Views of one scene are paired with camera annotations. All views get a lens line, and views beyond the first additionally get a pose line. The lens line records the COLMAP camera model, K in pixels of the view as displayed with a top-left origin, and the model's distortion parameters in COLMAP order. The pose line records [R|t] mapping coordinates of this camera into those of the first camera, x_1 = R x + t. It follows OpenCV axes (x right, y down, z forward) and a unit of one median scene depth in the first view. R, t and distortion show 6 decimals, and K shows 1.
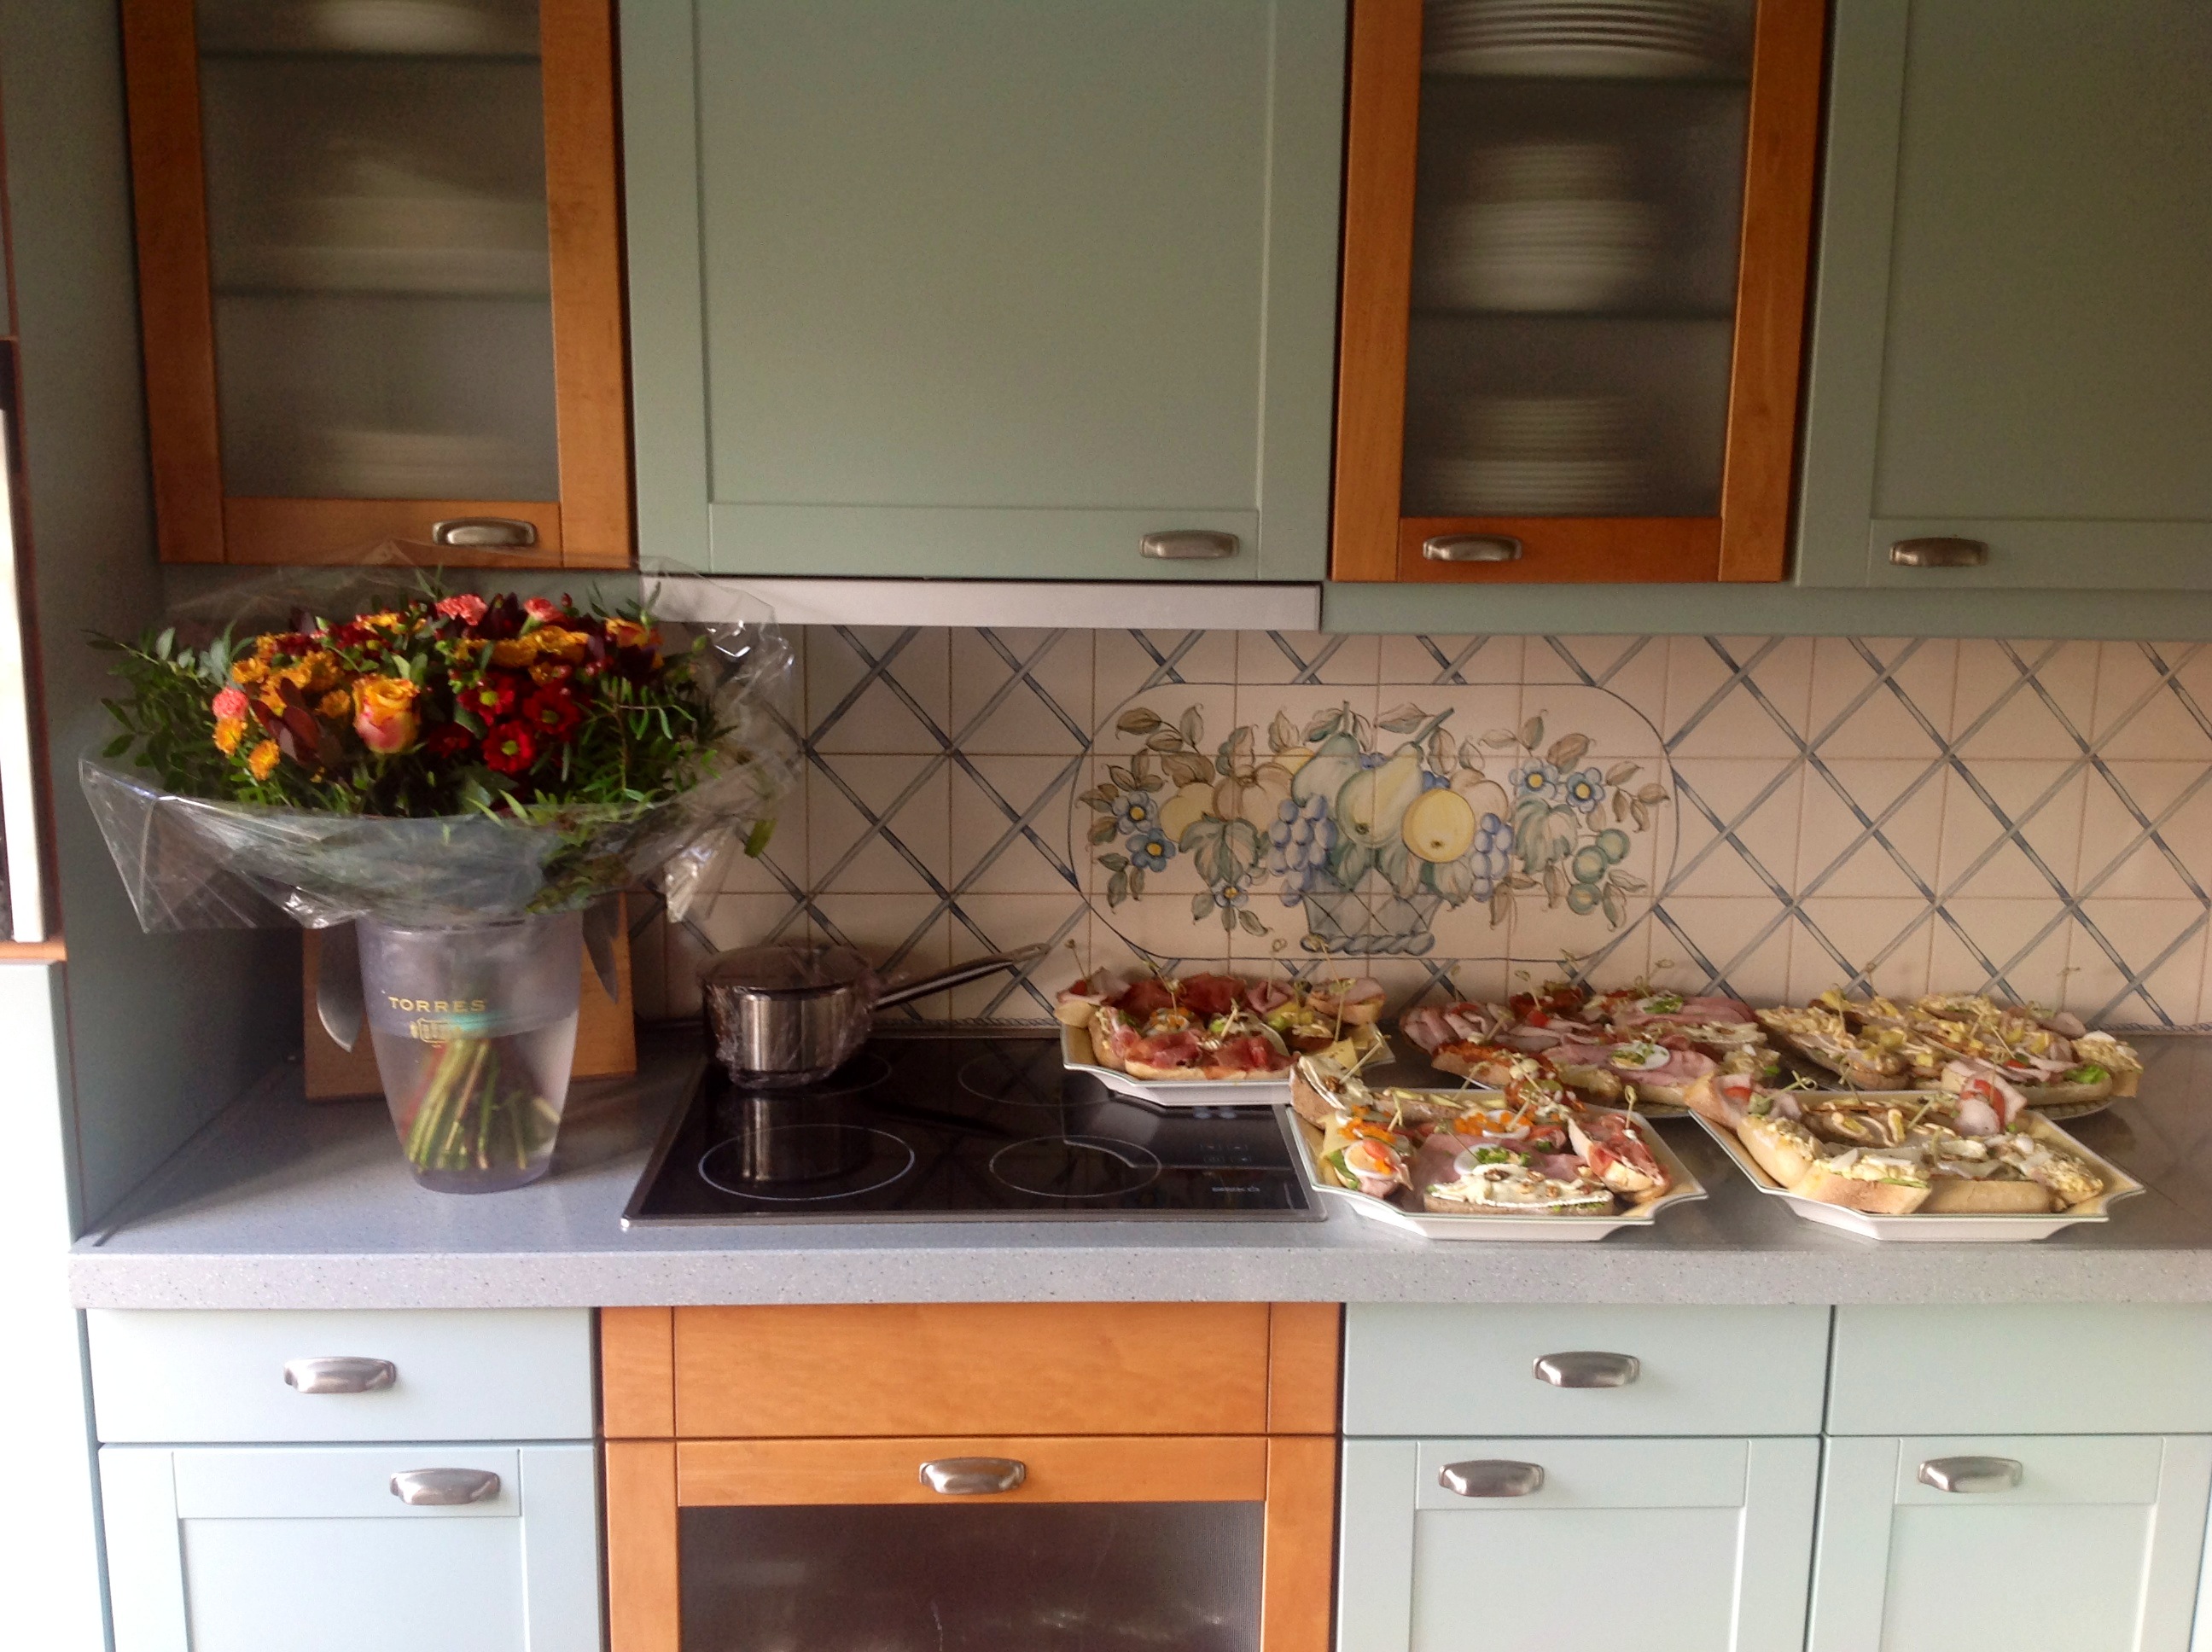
lens RADIAL K [[2089.1, 0, 1106.0], [0, 2089.1, 826.0], [0, 0, 1]] dist [0.195828, -0.508551]
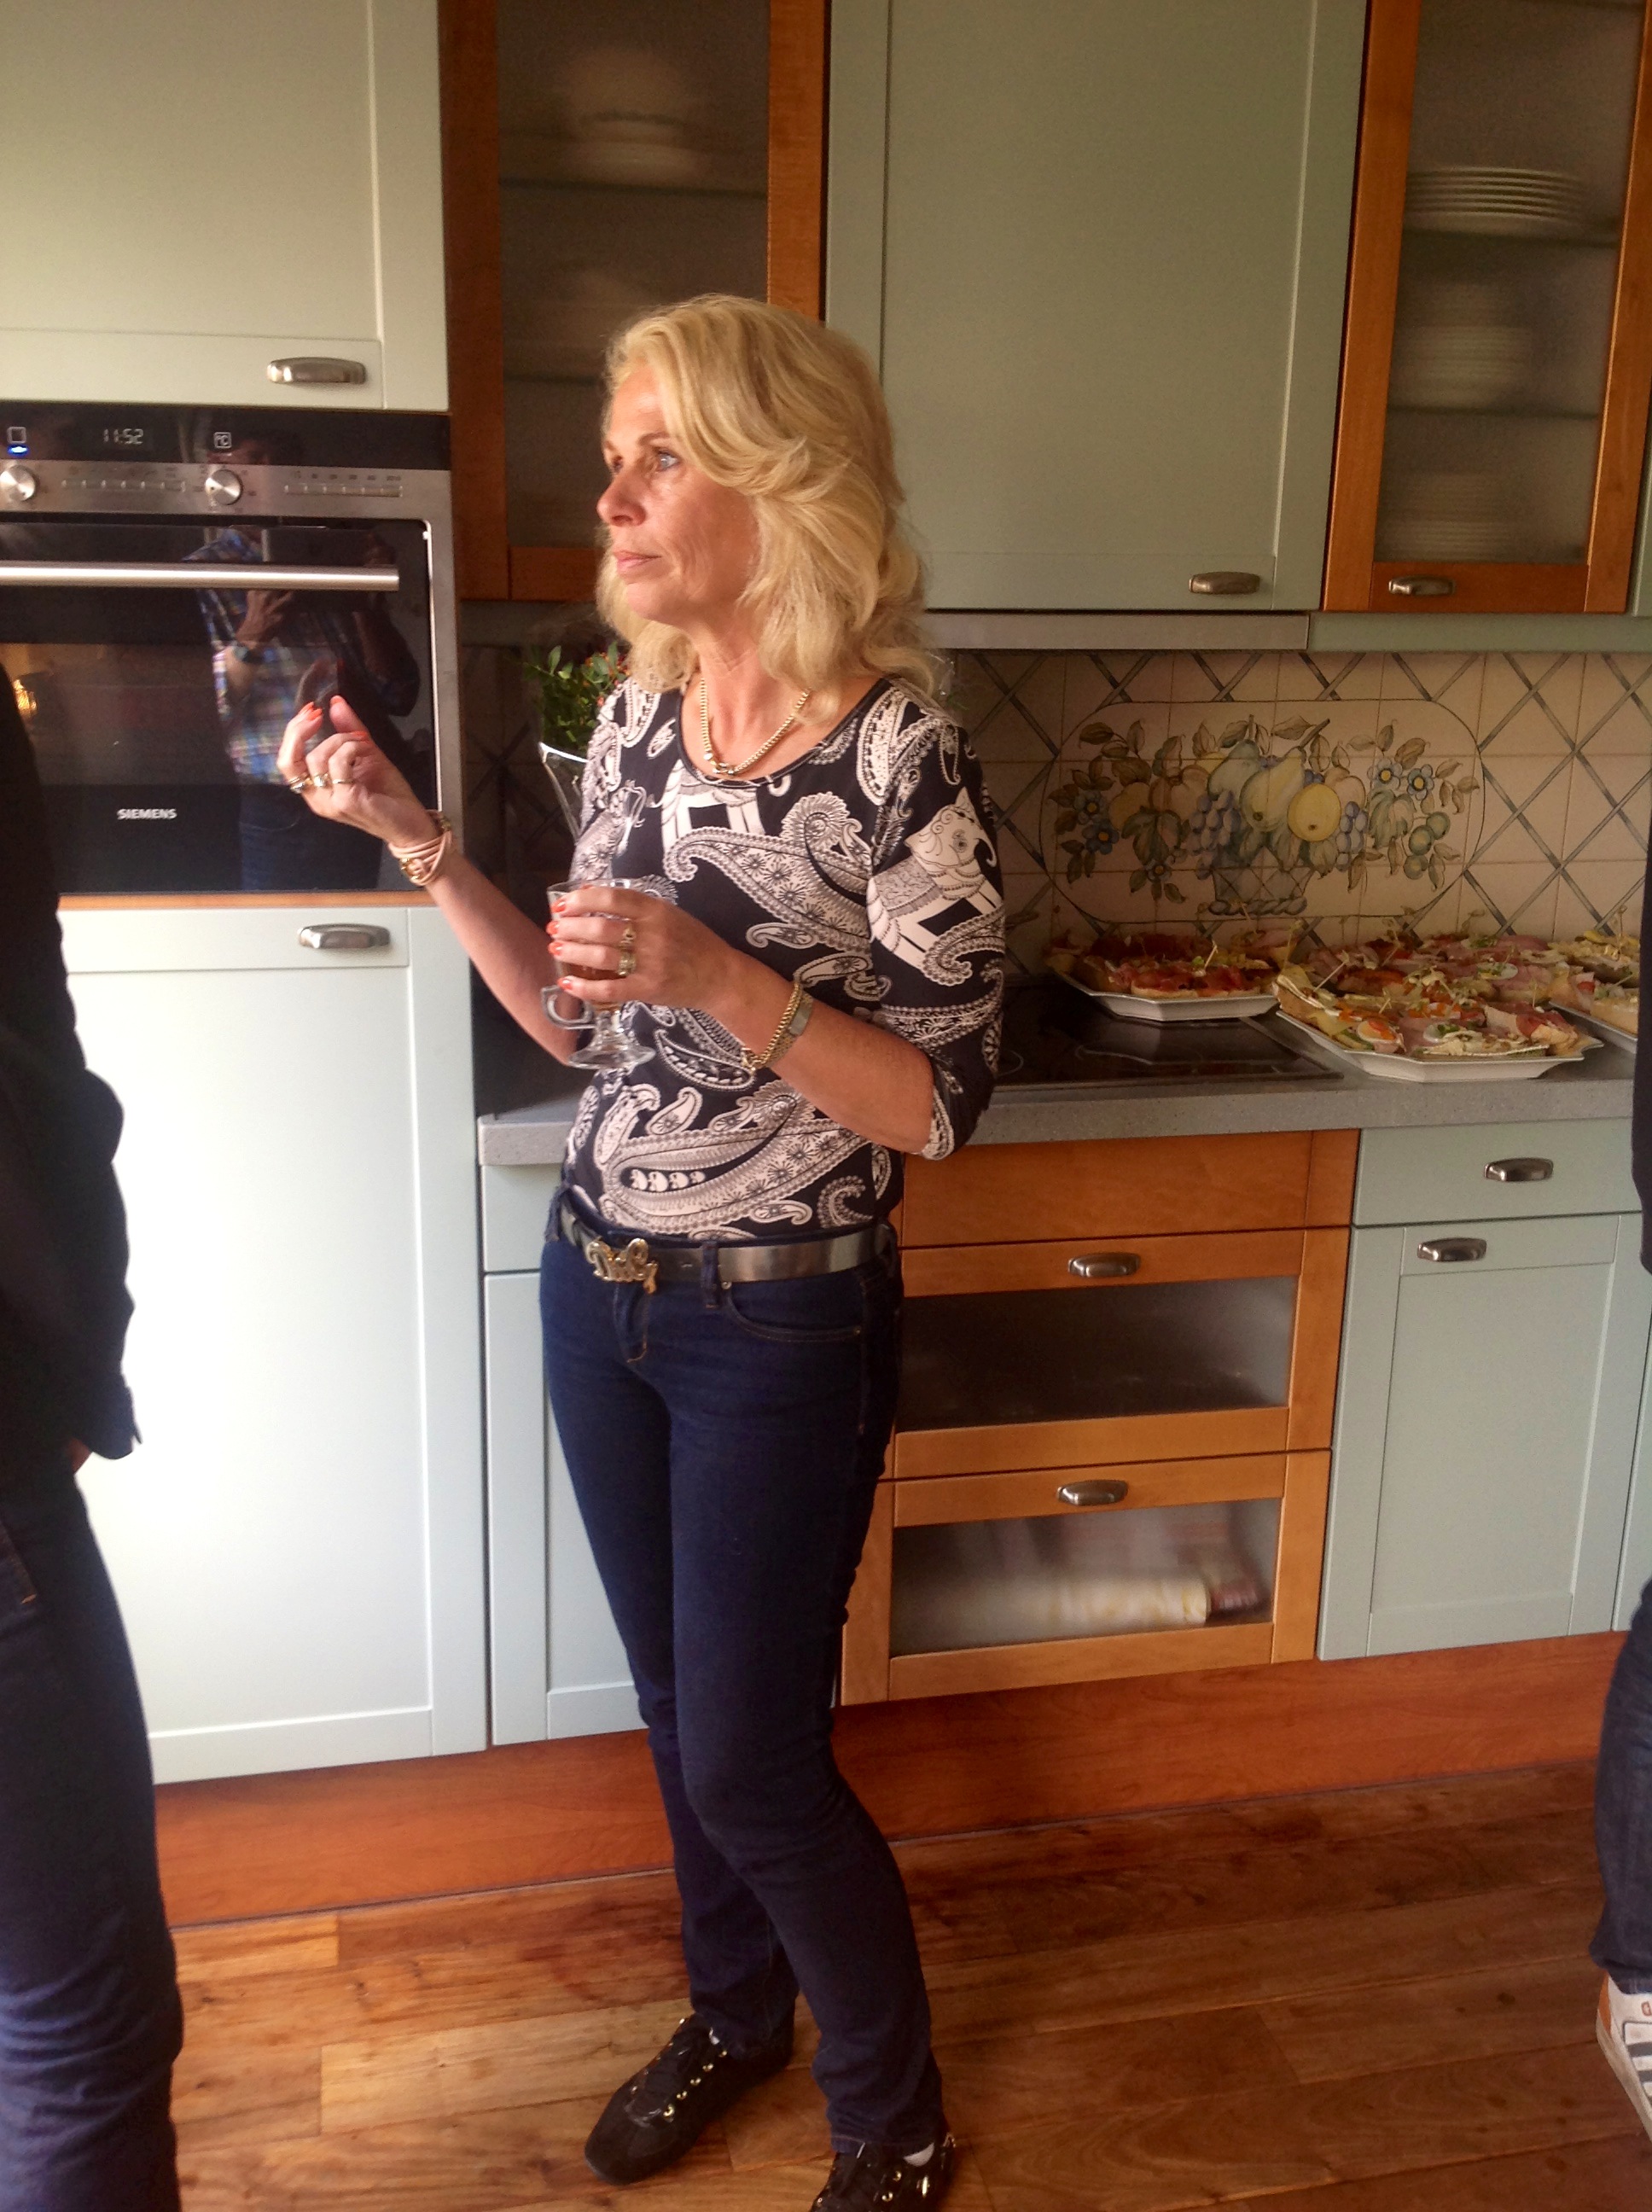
lens RADIAL K [[2089.1, 0, 873.3], [0, 2089.1, 1110.9], [0, 0, 1]] dist [0.195828, -0.508551]
pose [[0.983001, -0.041934, 0.178747, -0.352678], [0.025610, 0.995367, 0.092670, 0.055868], [-0.181805, -0.086517, 0.979521, -0.247007]]
